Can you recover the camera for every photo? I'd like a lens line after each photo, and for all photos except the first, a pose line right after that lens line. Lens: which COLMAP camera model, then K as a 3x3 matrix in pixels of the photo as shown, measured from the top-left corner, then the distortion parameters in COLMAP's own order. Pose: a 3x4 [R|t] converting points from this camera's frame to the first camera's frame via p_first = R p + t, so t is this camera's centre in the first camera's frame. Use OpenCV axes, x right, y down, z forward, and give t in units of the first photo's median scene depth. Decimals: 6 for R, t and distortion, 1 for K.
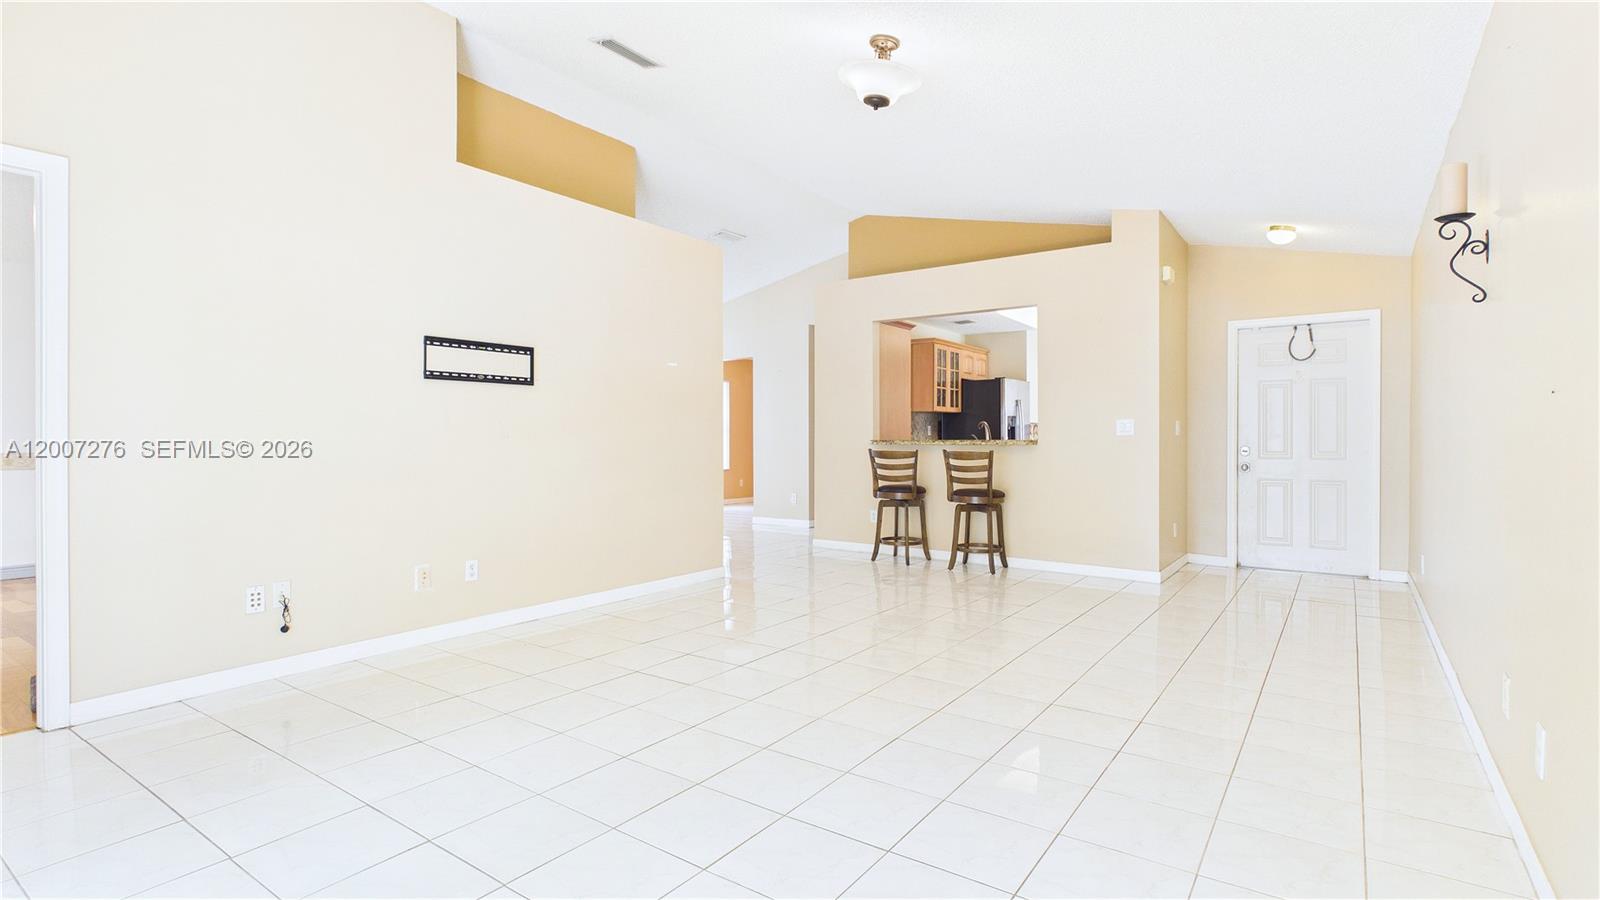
lens RADIAL K [[769.9, 0, 791.6], [0, 769.9, 439.6], [0, 0, 1]] dist [0.002862, -0.001026]
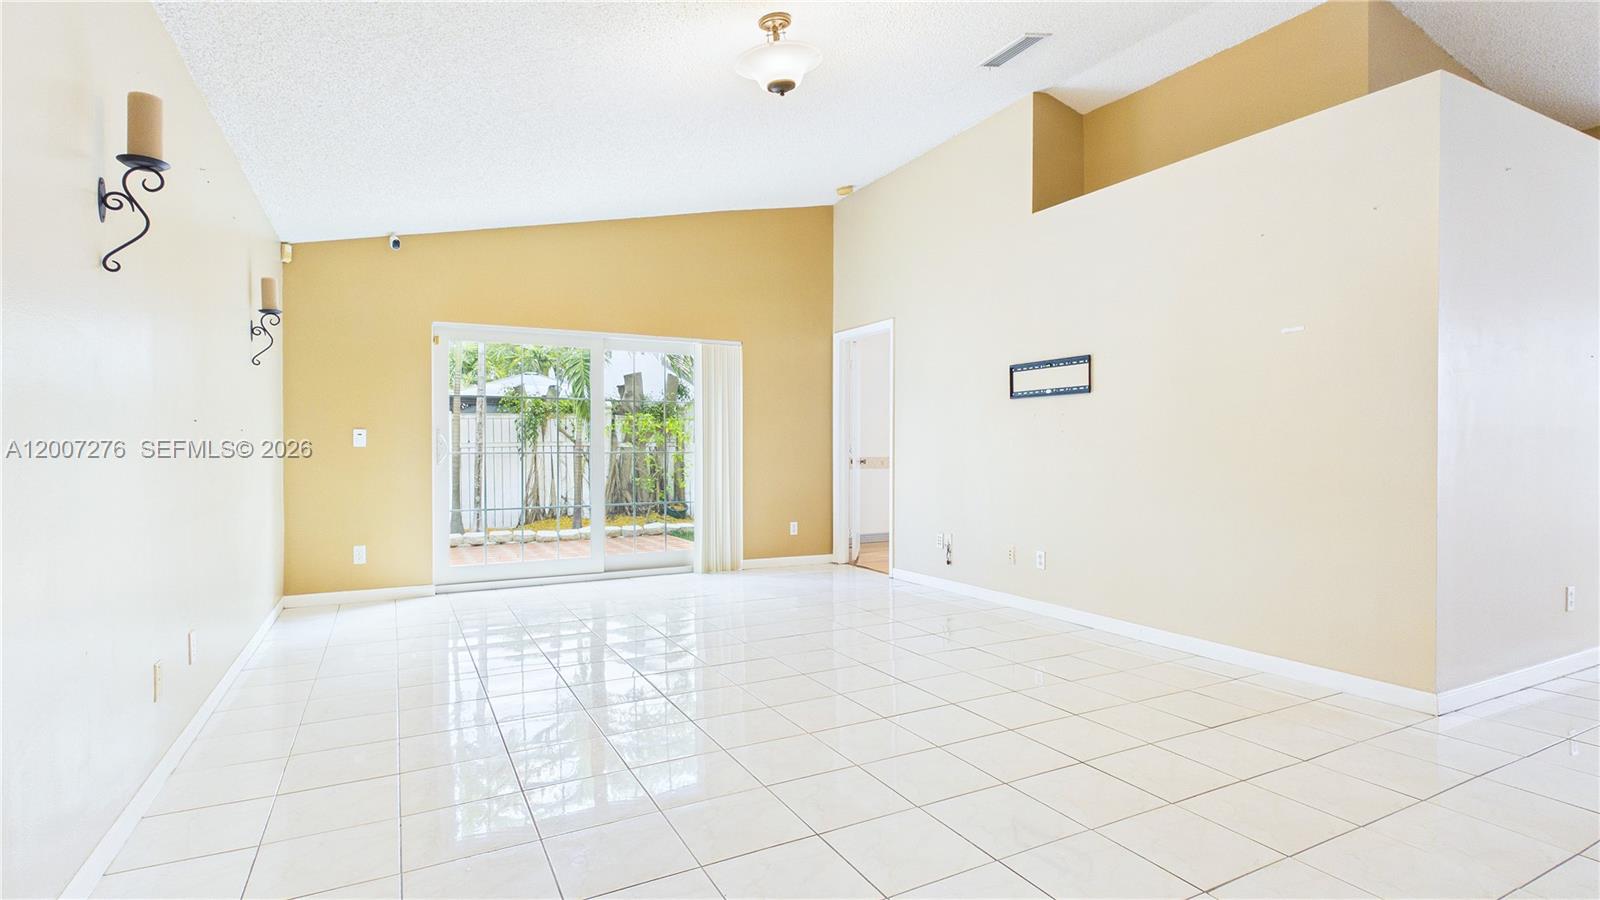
lens RADIAL K [[769.9, 0, 798.5], [0, 769.9, 444.0], [0, 0, 1]] dist [0.002862, -0.001026]
pose [[-0.444121, 0.002734, -0.895963, 0.781801], [0.007670, 0.999970, -0.000751, -0.006125], [0.895934, -0.007205, -0.444129, 1.185982]]
